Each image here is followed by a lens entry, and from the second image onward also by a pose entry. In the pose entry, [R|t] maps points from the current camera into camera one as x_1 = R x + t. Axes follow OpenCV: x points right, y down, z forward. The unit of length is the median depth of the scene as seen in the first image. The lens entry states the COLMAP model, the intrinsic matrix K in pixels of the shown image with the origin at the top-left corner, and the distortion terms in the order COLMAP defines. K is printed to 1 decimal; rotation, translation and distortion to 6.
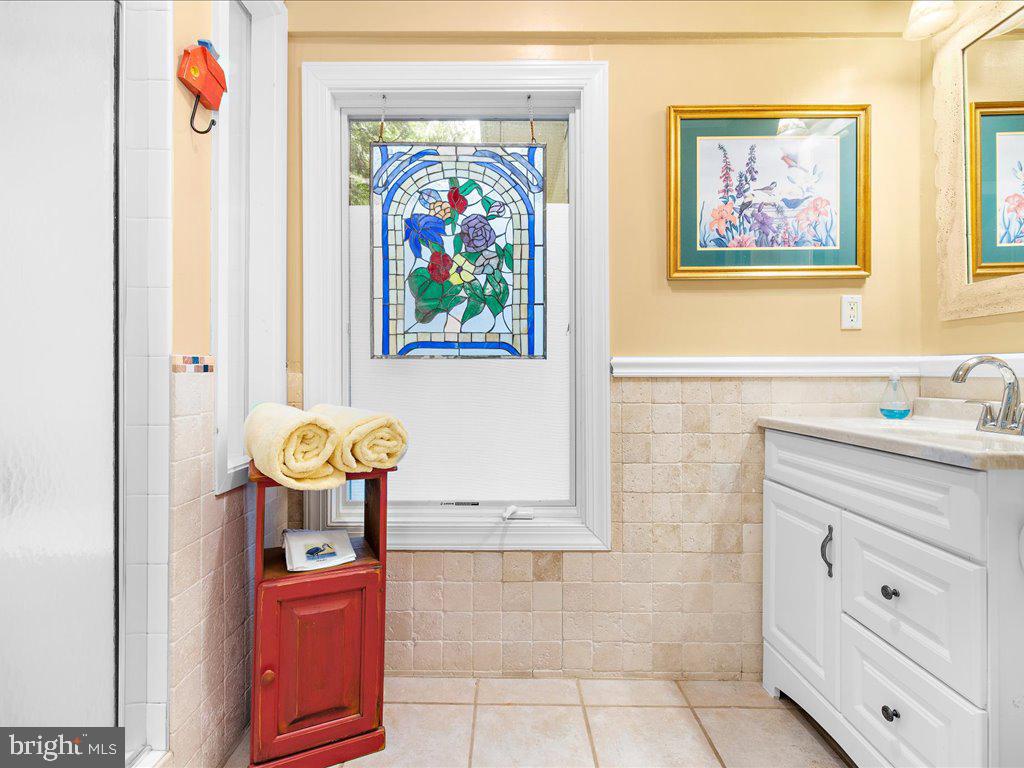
lens RADIAL K [[491.4, 0, 505.4], [0, 491.4, 384.2], [0, 0, 1]] dist [-0.001351, -0.001123]
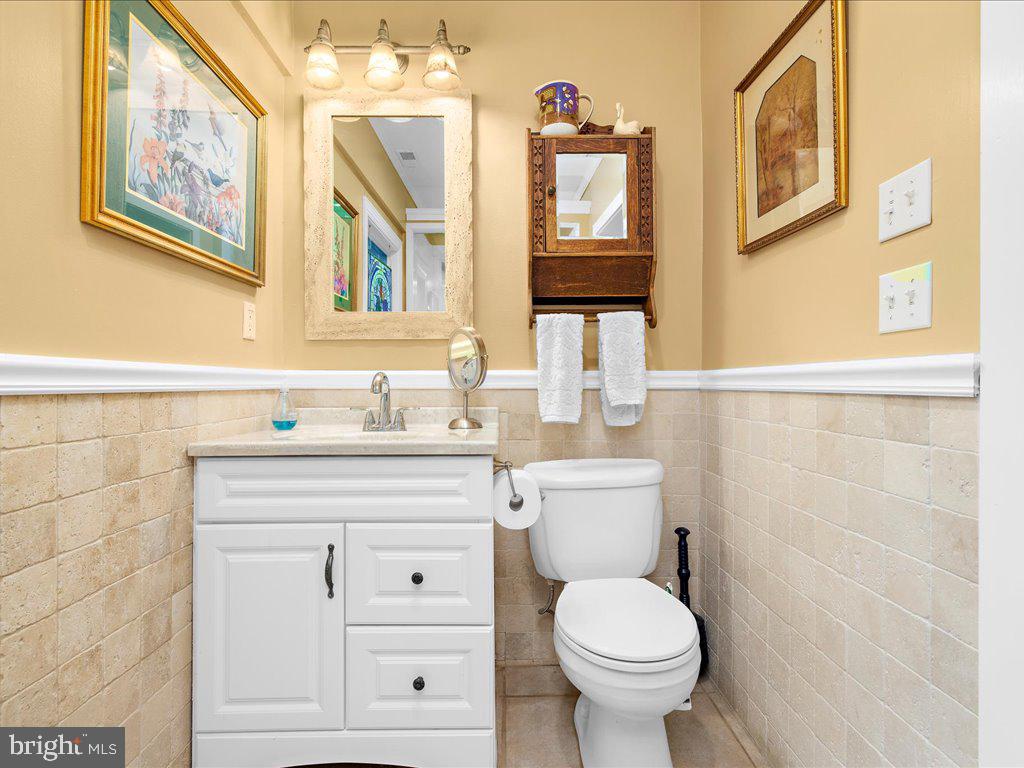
lens RADIAL K [[491.4, 0, 505.4], [0, 491.4, 384.2], [0, 0, 1]] dist [-0.001351, -0.001123]
pose [[-0.013299, 0.000104, 0.999912, -0.244596], [0.020694, 0.999786, 0.000172, -0.015245], [-0.999697, 0.020695, -0.013298, 0.531411]]
